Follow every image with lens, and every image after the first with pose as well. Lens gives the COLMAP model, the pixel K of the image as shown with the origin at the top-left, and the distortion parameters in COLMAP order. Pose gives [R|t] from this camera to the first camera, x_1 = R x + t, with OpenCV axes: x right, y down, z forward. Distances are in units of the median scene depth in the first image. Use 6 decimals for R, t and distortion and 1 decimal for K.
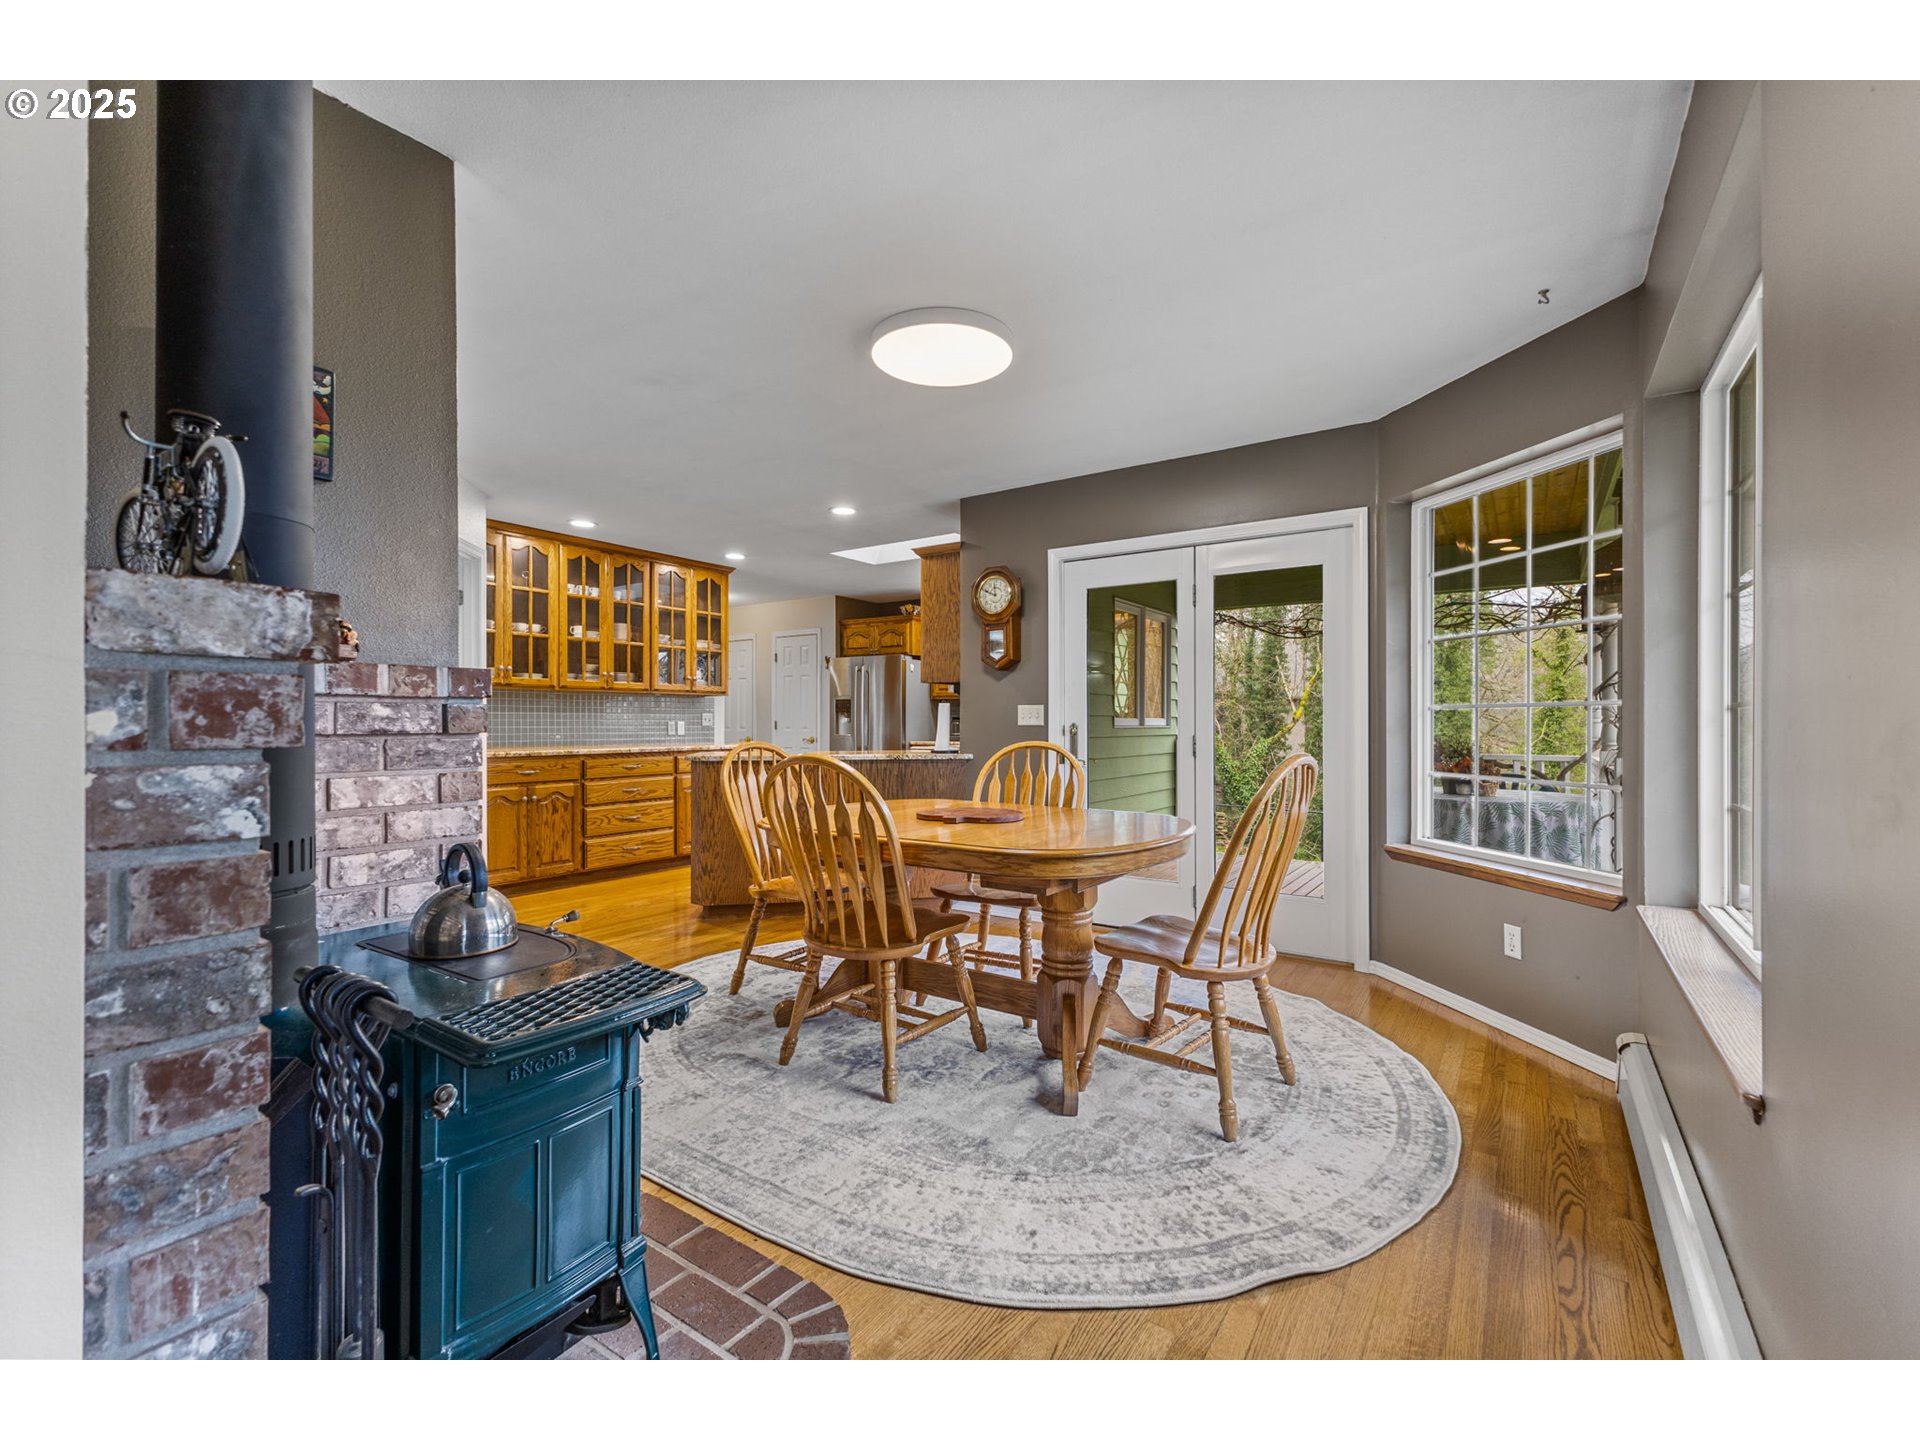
lens RADIAL K [[841.7, 0, 950.1], [0, 841.7, 723.8], [0, 0, 1]] dist [0.010553, -0.000096]
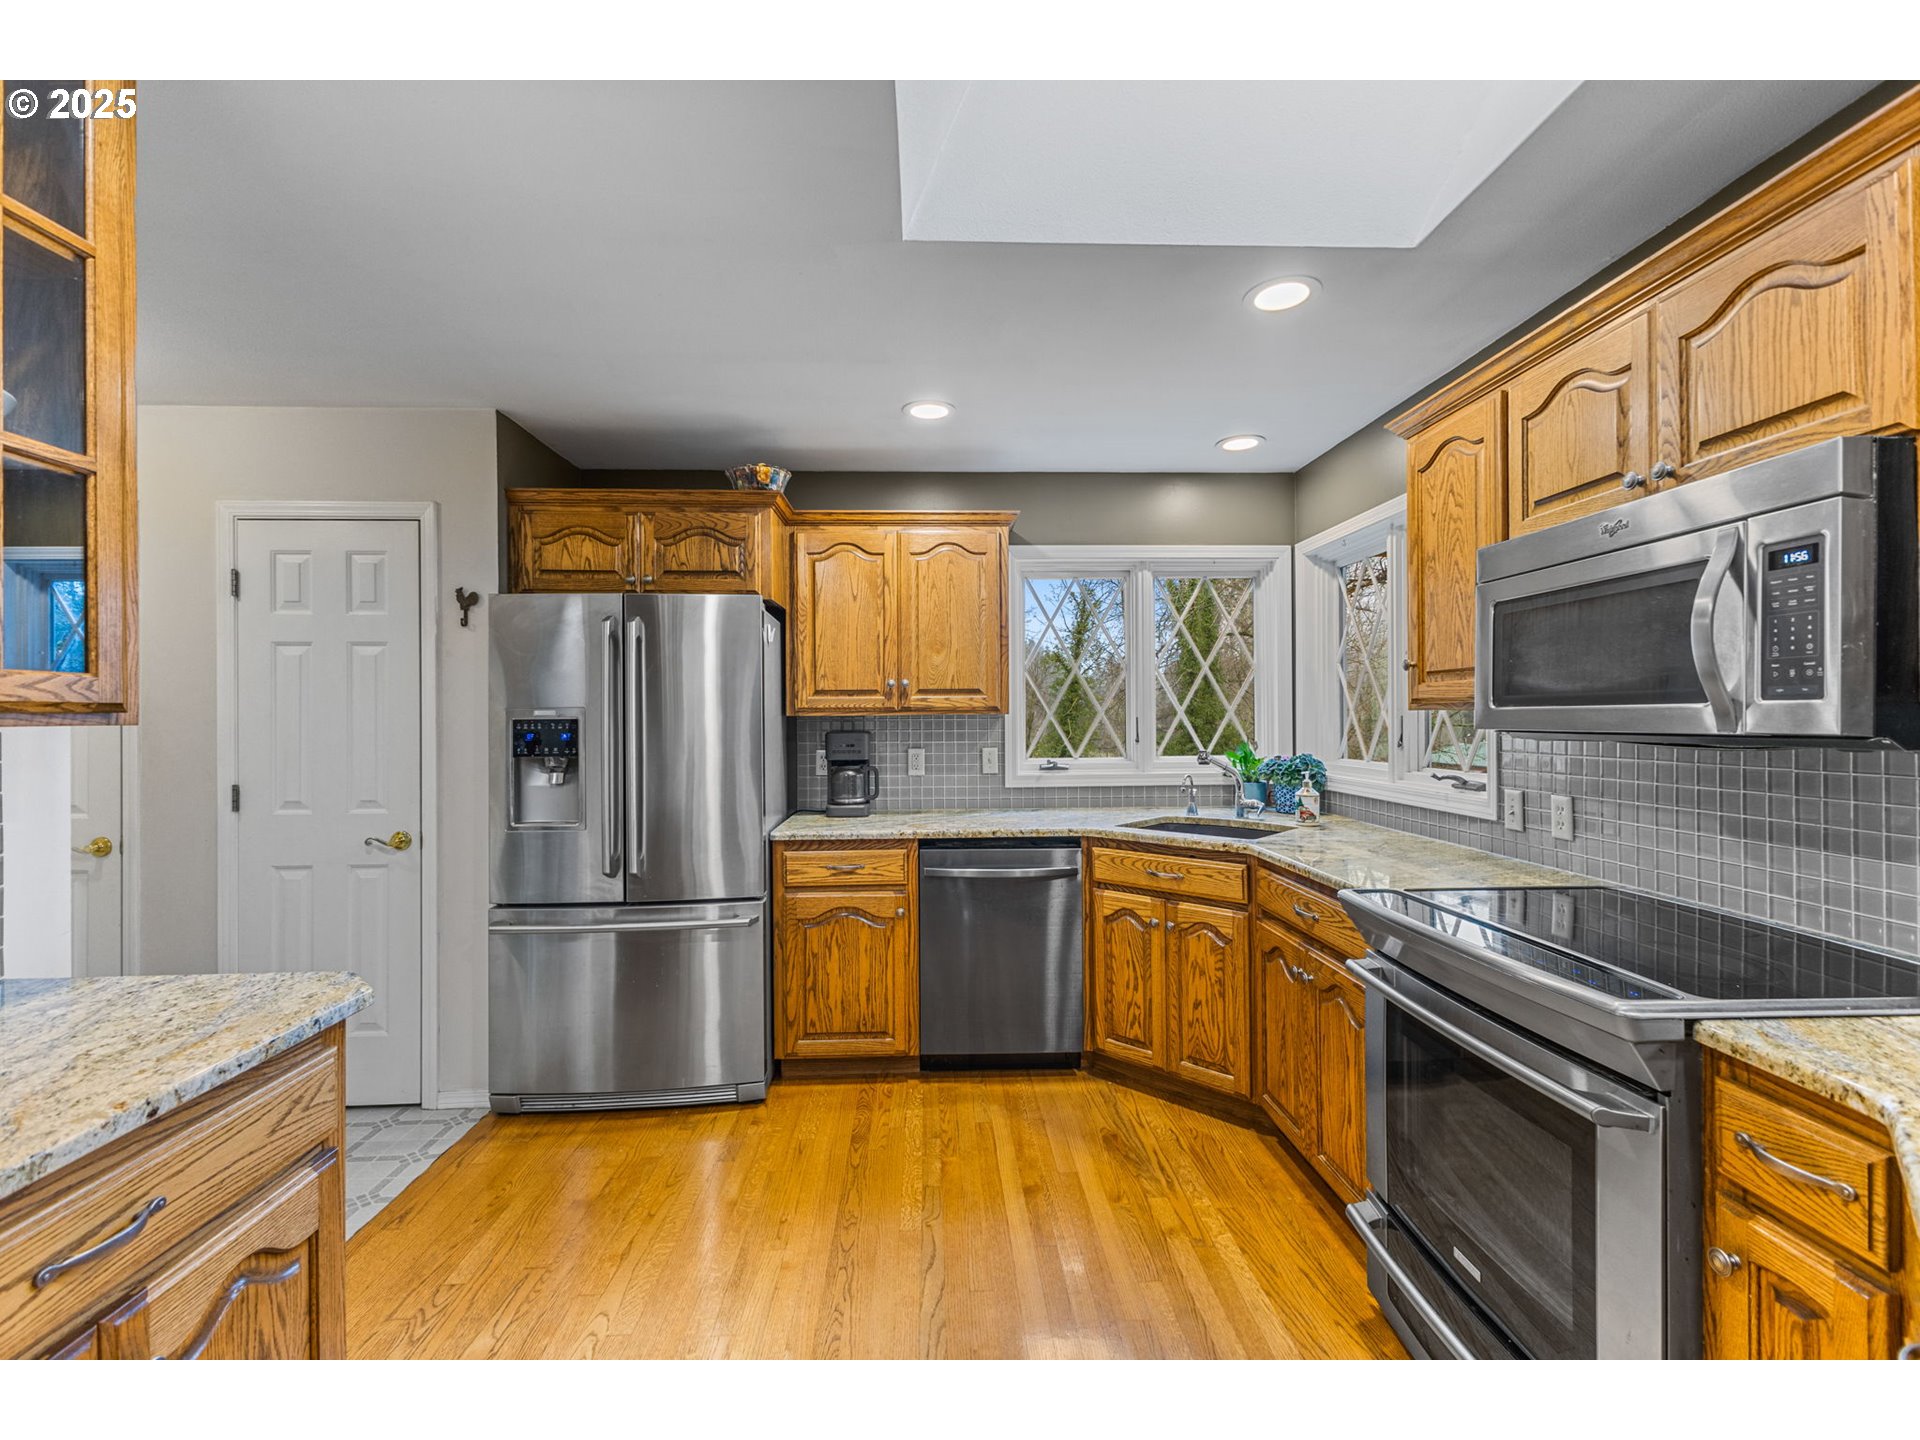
lens RADIAL K [[841.7, 0, 966.1], [0, 841.7, 716.3], [0, 0, 1]] dist [0.010553, -0.000096]
pose [[0.796750, -0.005361, 0.604285, -0.278459], [0.007661, 0.999970, -0.001230, -0.040122], [-0.604260, 0.005609, 0.796767, 0.897105]]
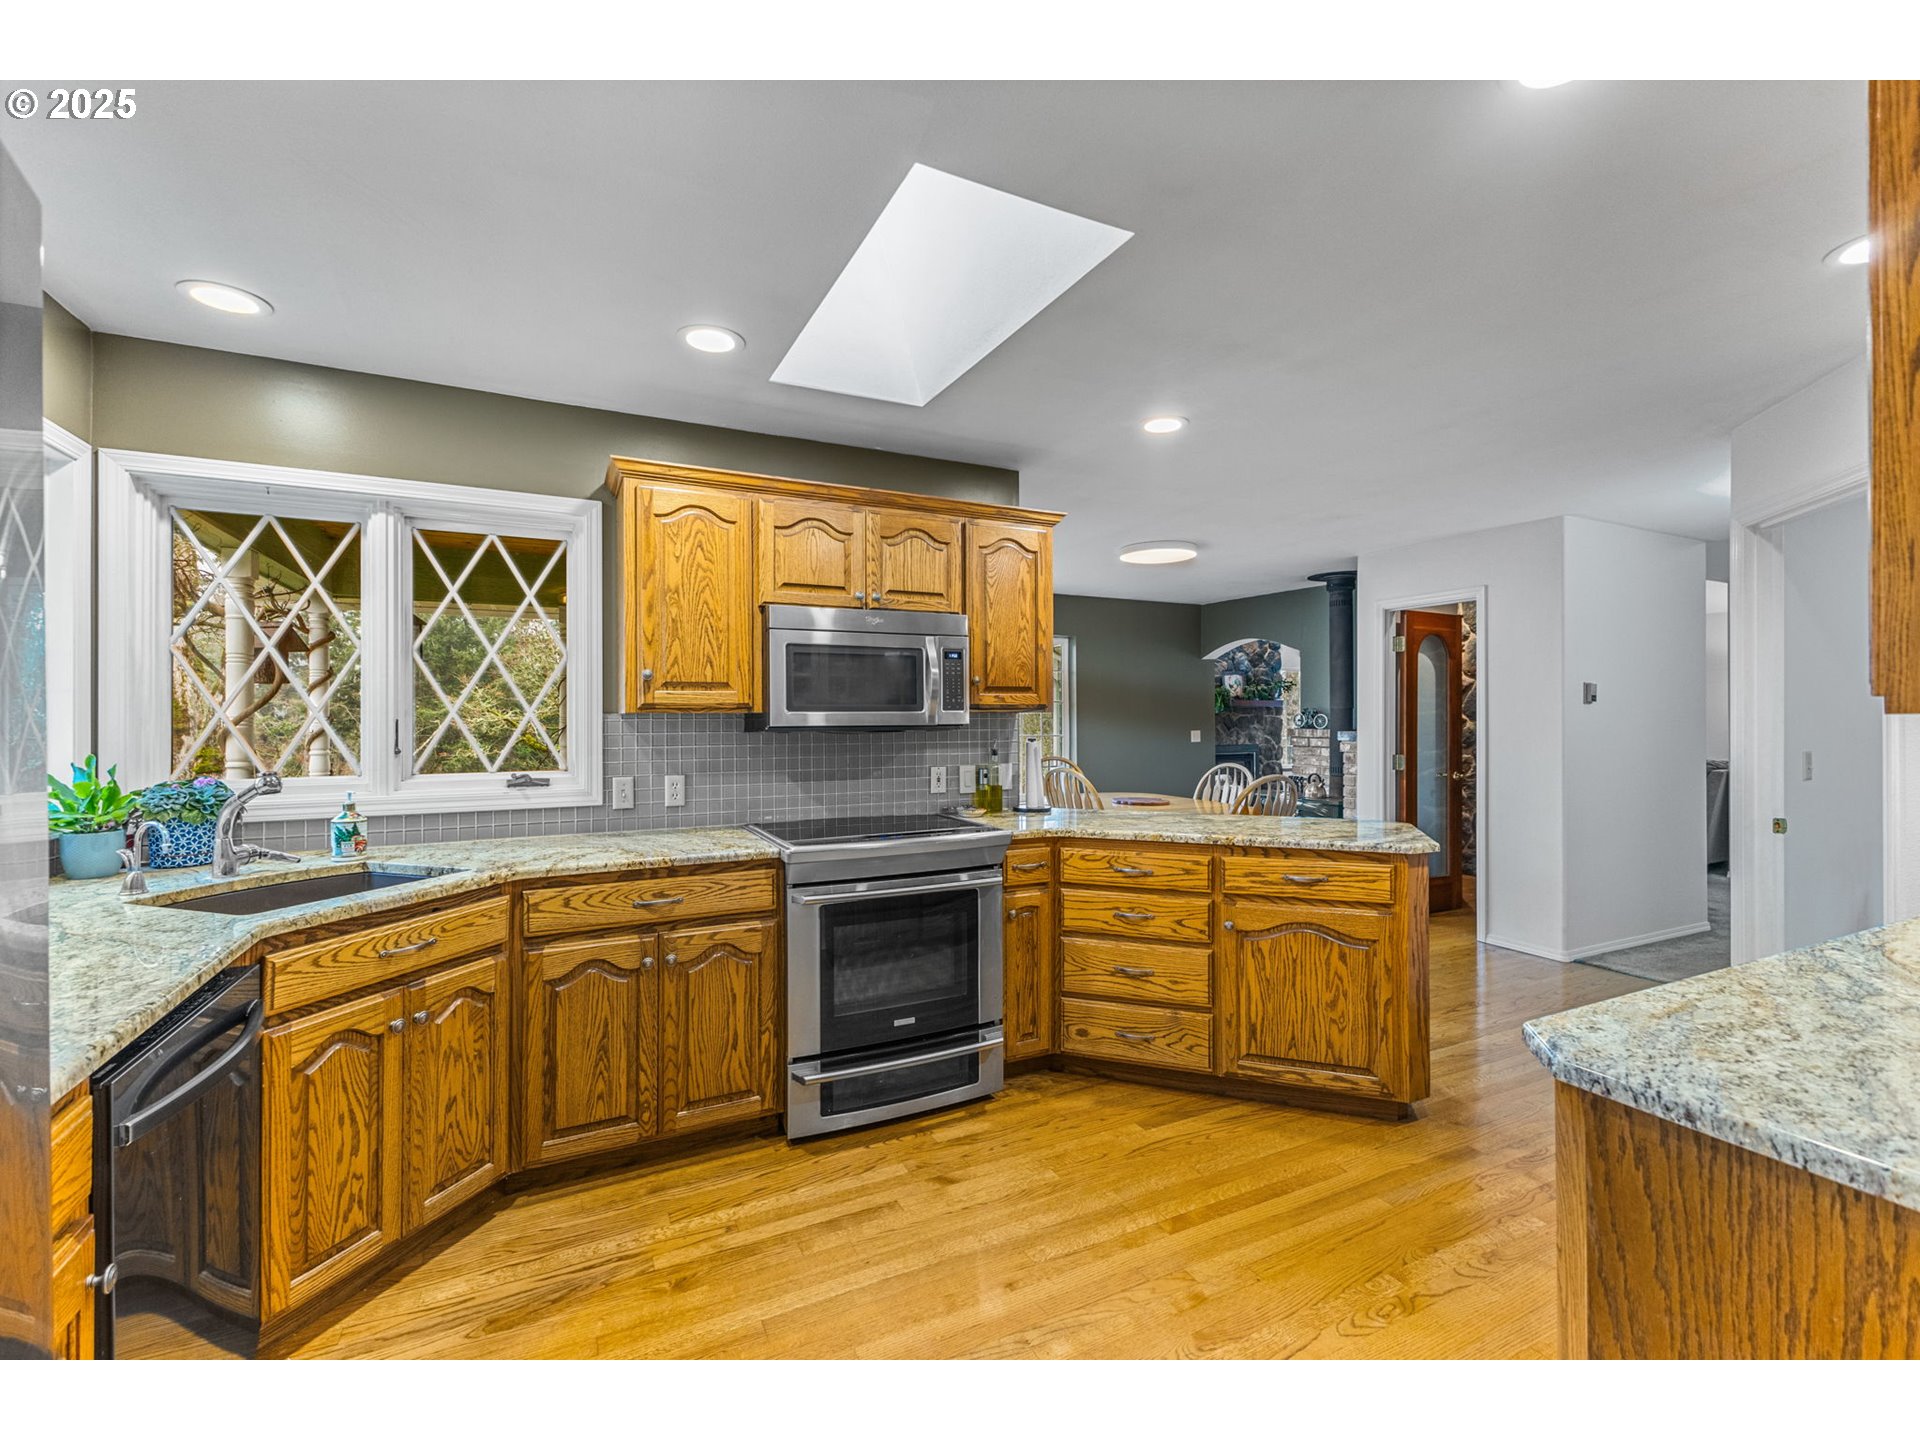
lens RADIAL K [[841.7, 0, 963.1], [0, 841.7, 720.6], [0, 0, 1]] dist [0.010553, -0.000096]
pose [[-0.882581, 0.000308, 0.470160, -0.232777], [0.003813, 0.999972, 0.006502, -0.040235], [-0.470145, 0.007531, -0.882557, 1.618986]]
